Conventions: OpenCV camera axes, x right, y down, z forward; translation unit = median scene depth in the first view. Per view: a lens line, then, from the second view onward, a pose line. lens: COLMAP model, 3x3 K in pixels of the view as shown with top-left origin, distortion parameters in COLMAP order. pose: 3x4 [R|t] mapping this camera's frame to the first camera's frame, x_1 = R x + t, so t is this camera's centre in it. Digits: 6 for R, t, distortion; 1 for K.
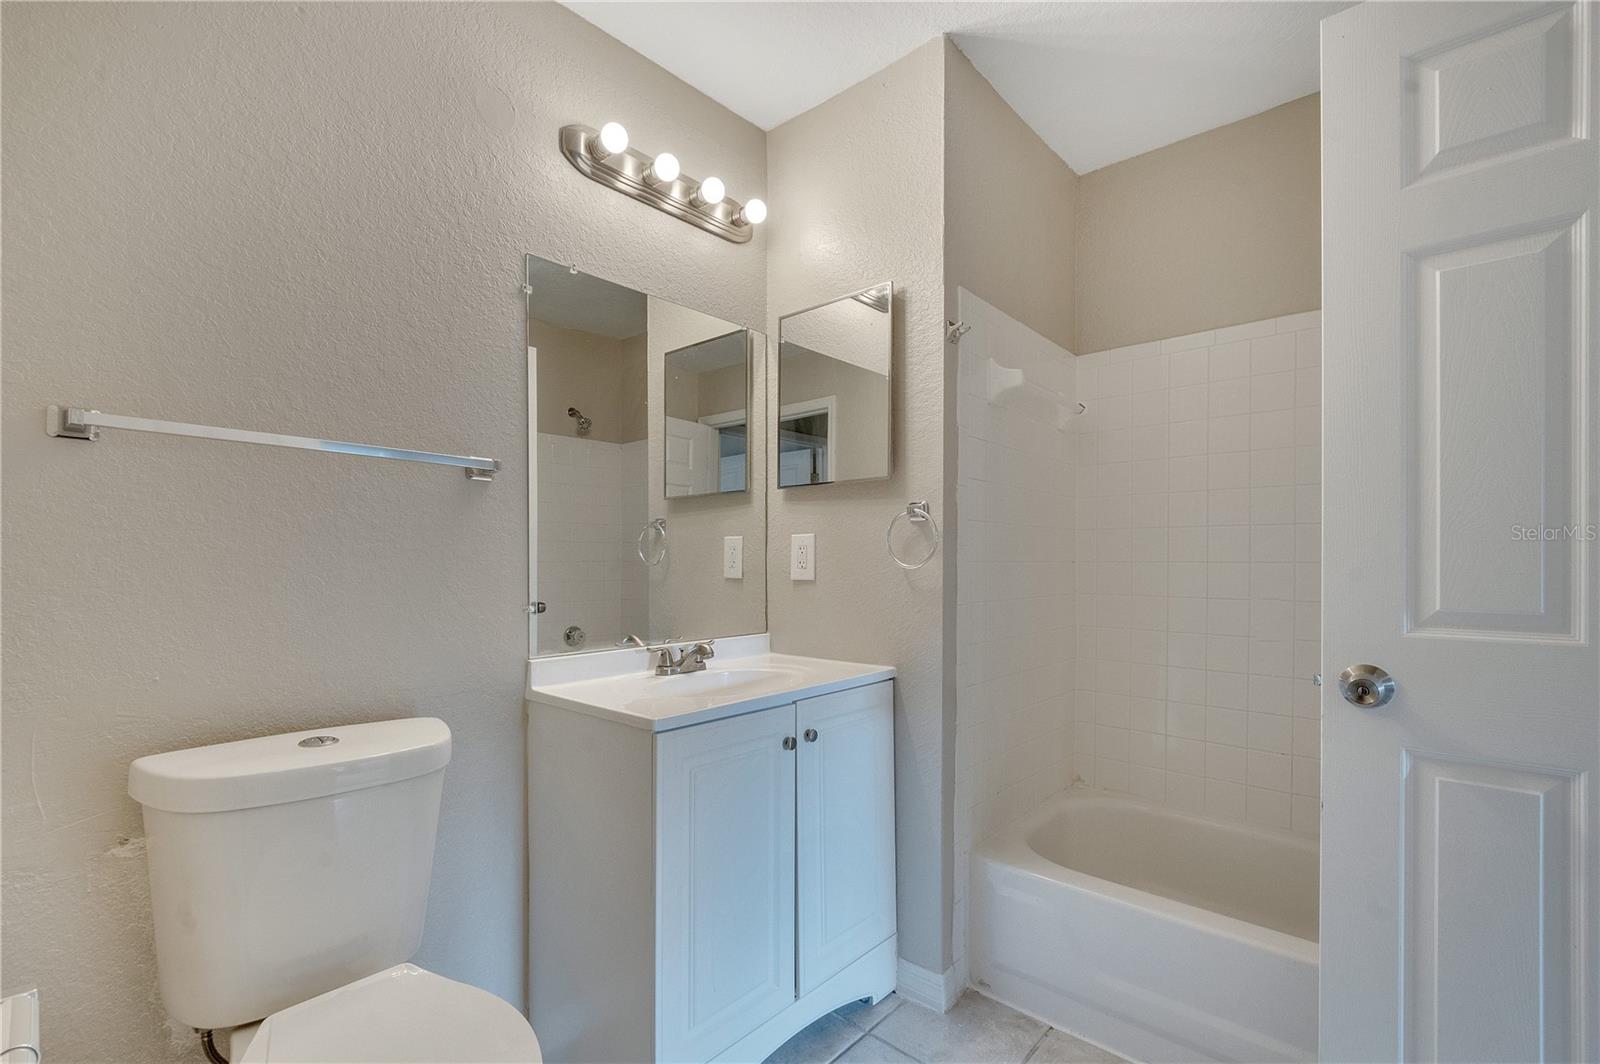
lens RADIAL K [[710.1, 0, 800.7], [0, 710.1, 552.8], [0, 0, 1]] dist [-0.000715, -0.000183]
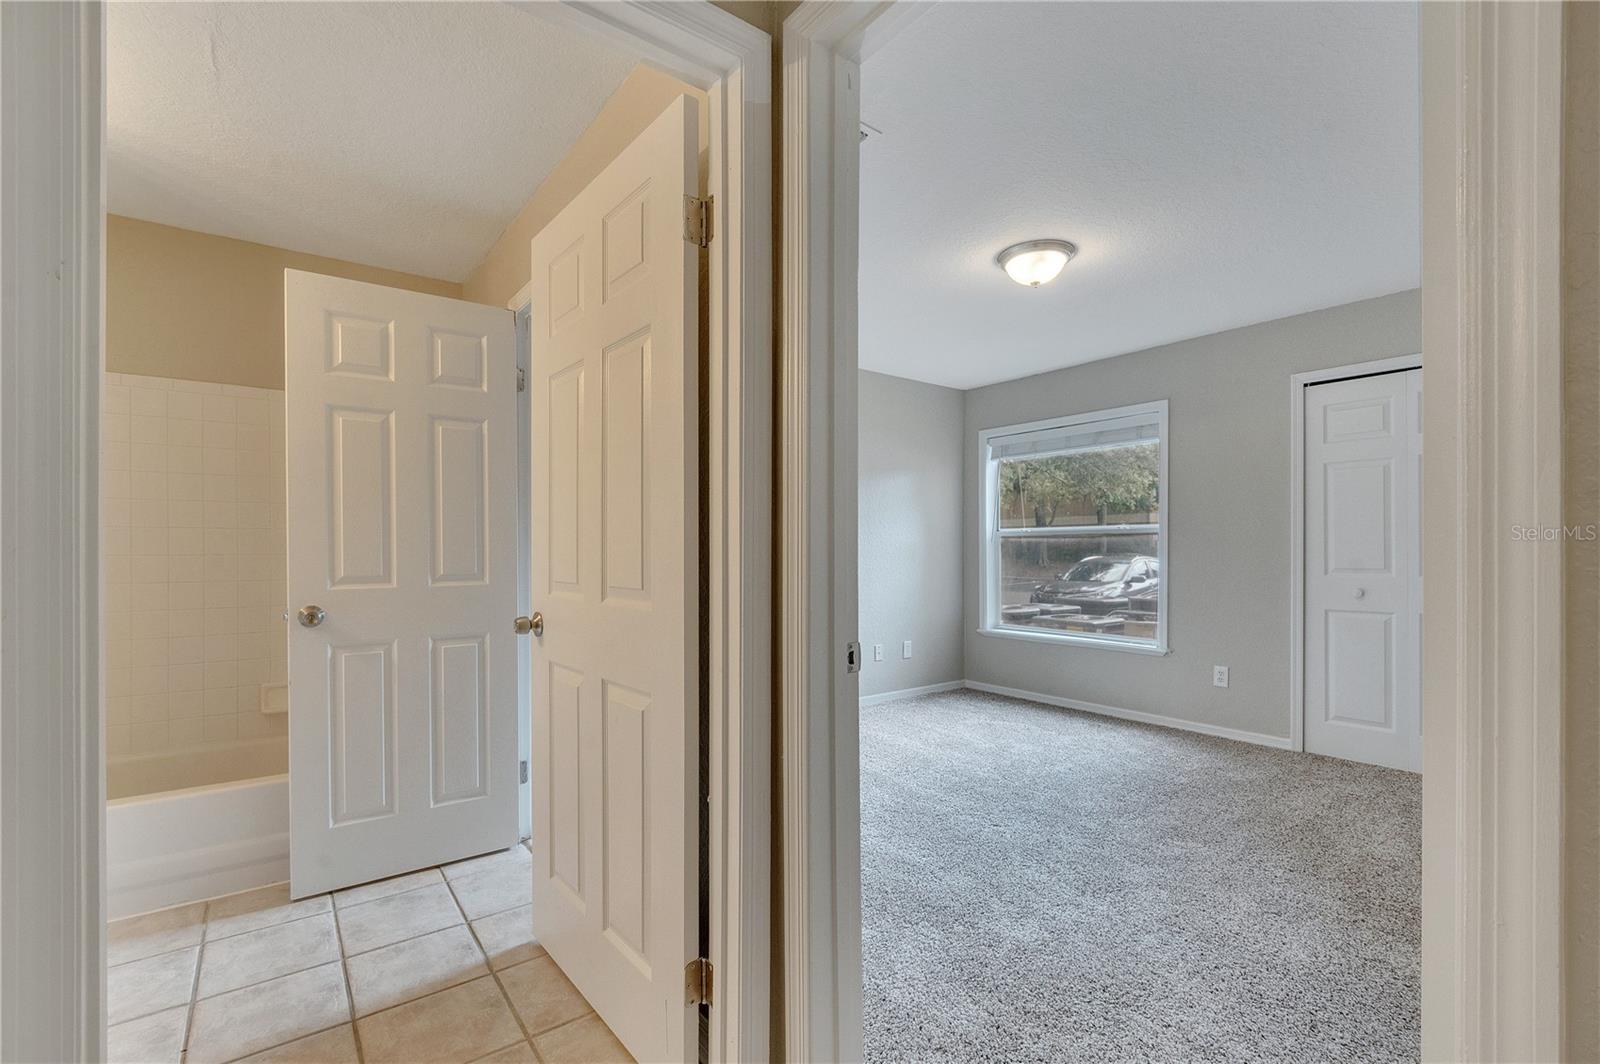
lens RADIAL K [[710.1, 0, 800.7], [0, 710.1, 552.8], [0, 0, 1]] dist [-0.000715, -0.000183]
pose [[0.216420, -0.012940, 0.976215, -0.877975], [0.004794, 0.999914, 0.012191, -0.009032], [-0.976289, 0.002041, 0.216463, -0.799035]]
